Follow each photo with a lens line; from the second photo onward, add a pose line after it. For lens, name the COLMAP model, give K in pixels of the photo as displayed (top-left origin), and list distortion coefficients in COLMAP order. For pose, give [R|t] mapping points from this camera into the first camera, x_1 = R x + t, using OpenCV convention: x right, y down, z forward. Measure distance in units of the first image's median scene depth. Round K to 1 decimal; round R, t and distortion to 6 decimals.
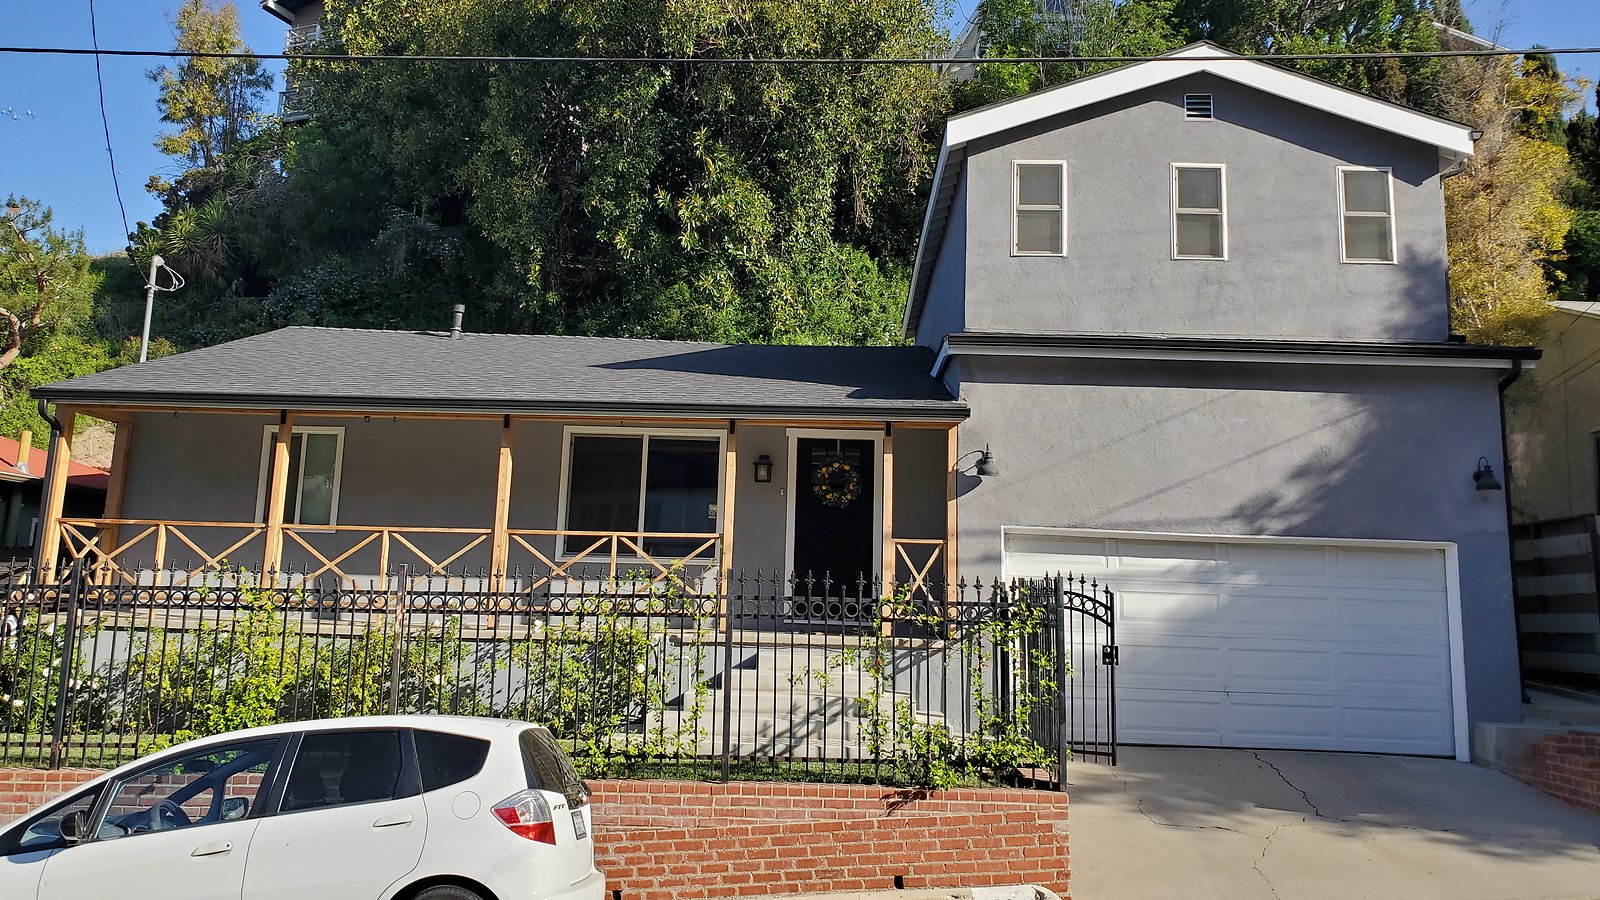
lens RADIAL K [[1239.7, 0, 806.9], [0, 1239.7, 410.7], [0, 0, 1]] dist [0.059367, -0.083597]
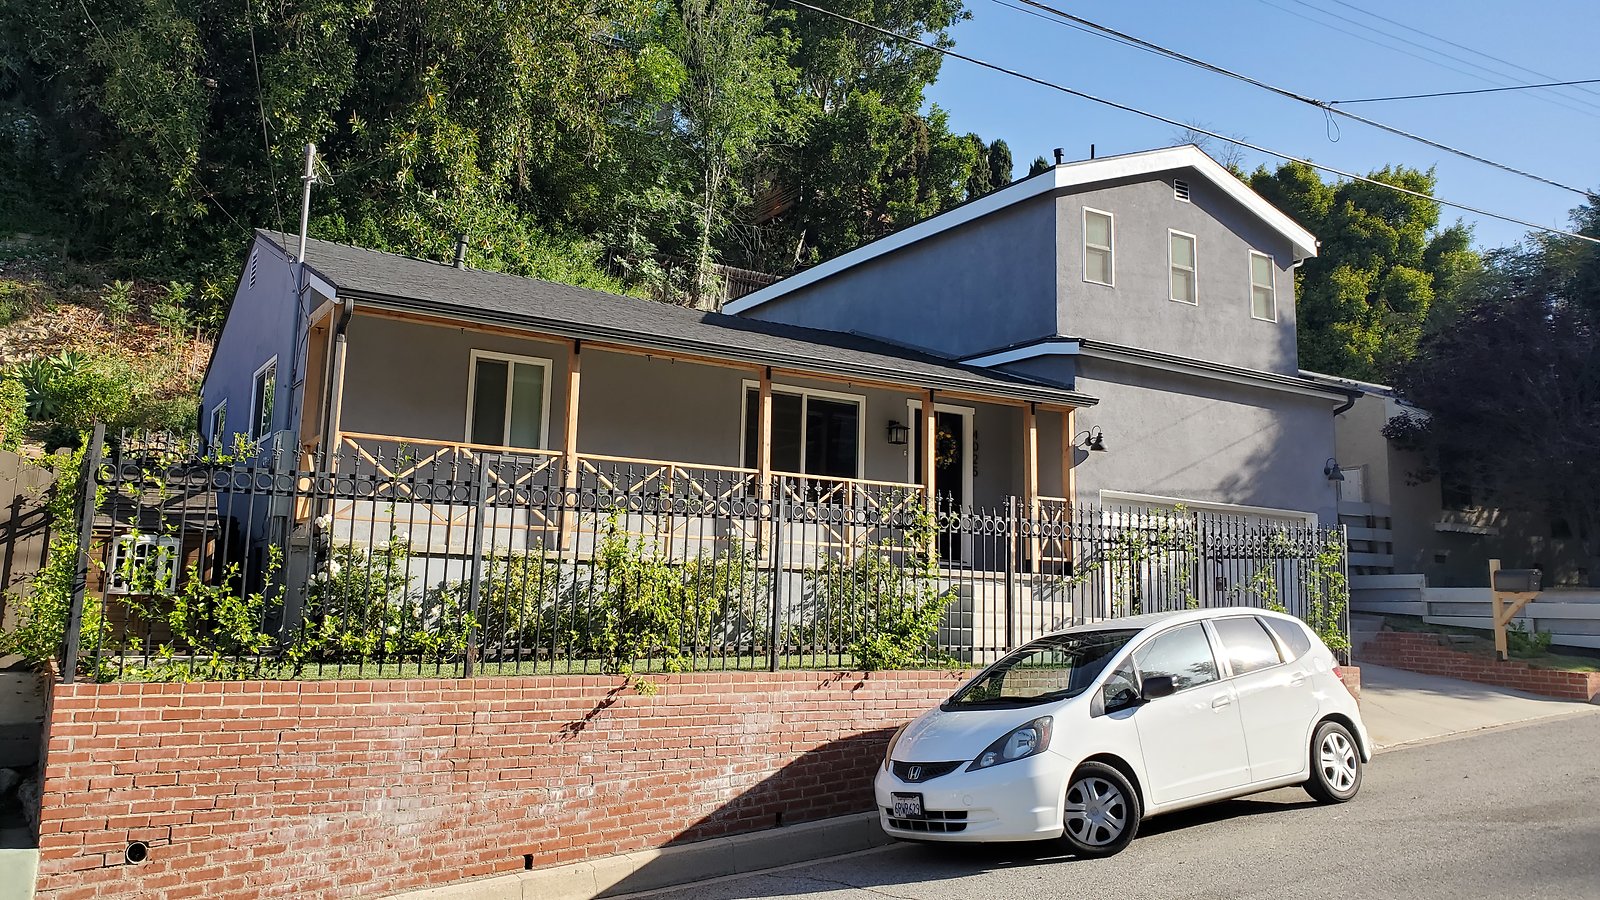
lens RADIAL K [[1261.0, 0, 763.2], [0, 1261.0, 400.3], [0, 0, 1]] dist [0.021113, -0.011683]
pose [[0.842614, 0.082763, 0.532121, -0.853900], [-0.089907, 0.995871, -0.012523, 0.047681], [-0.530960, -0.037290, 0.846576, 0.066215]]
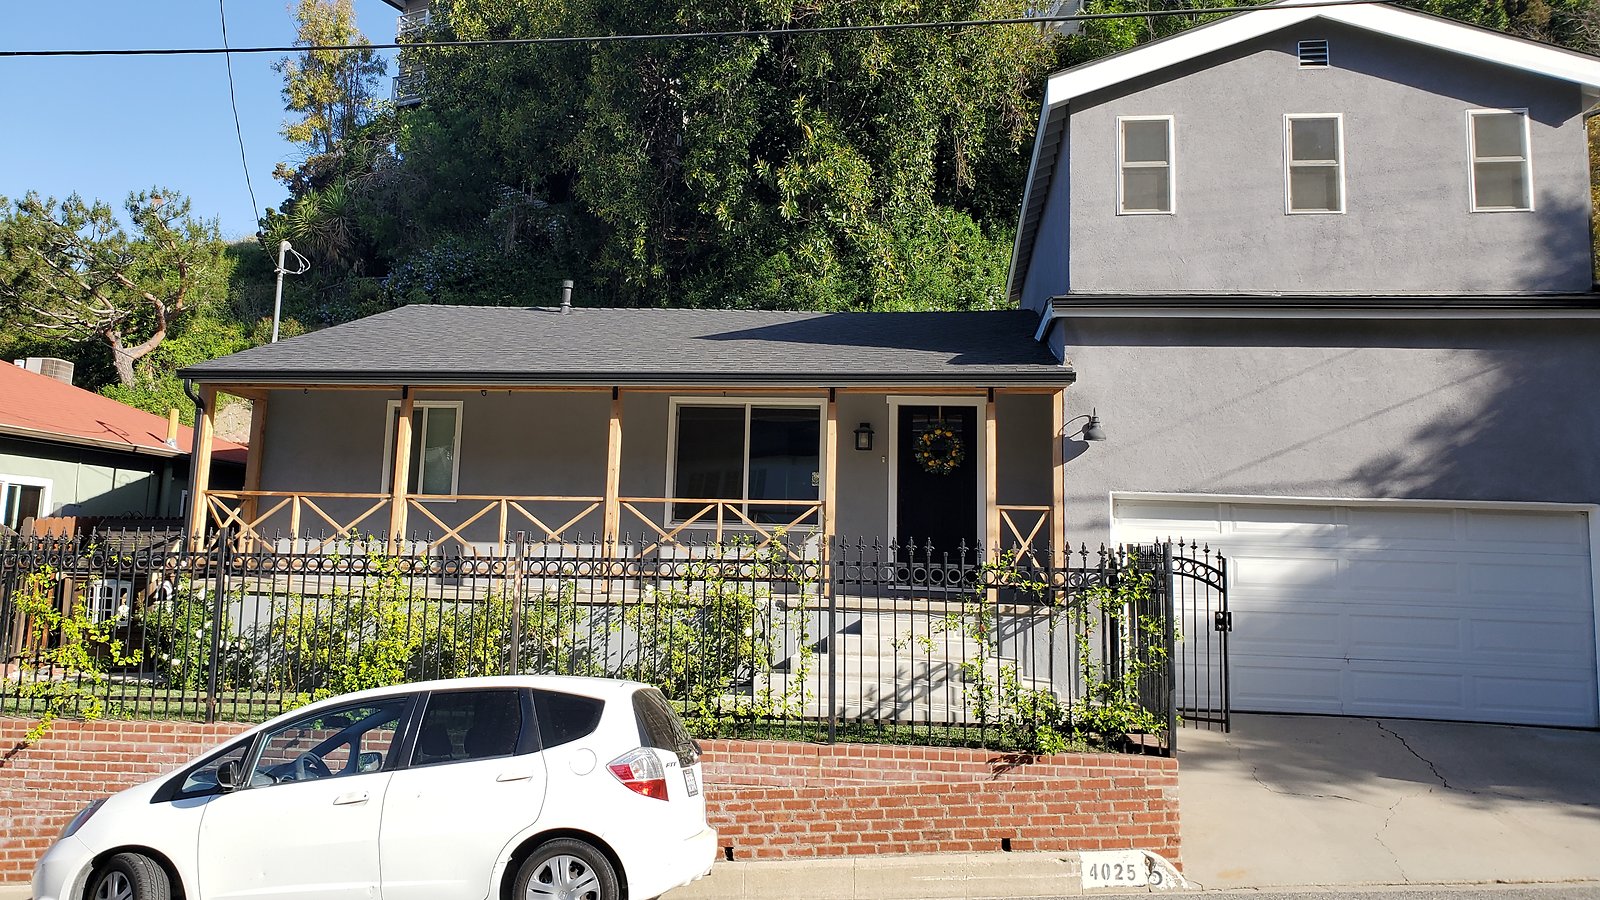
lens RADIAL K [[1249.6, 0, 784.6], [0, 1249.6, 406.5], [0, 0, 1]] dist [0.017269, -0.010824]
pose [[0.994774, -0.014754, -0.101034, 0.002131], [0.017051, 0.999615, 0.021909, -0.000403], [0.100672, -0.023517, 0.994642, -0.009837]]
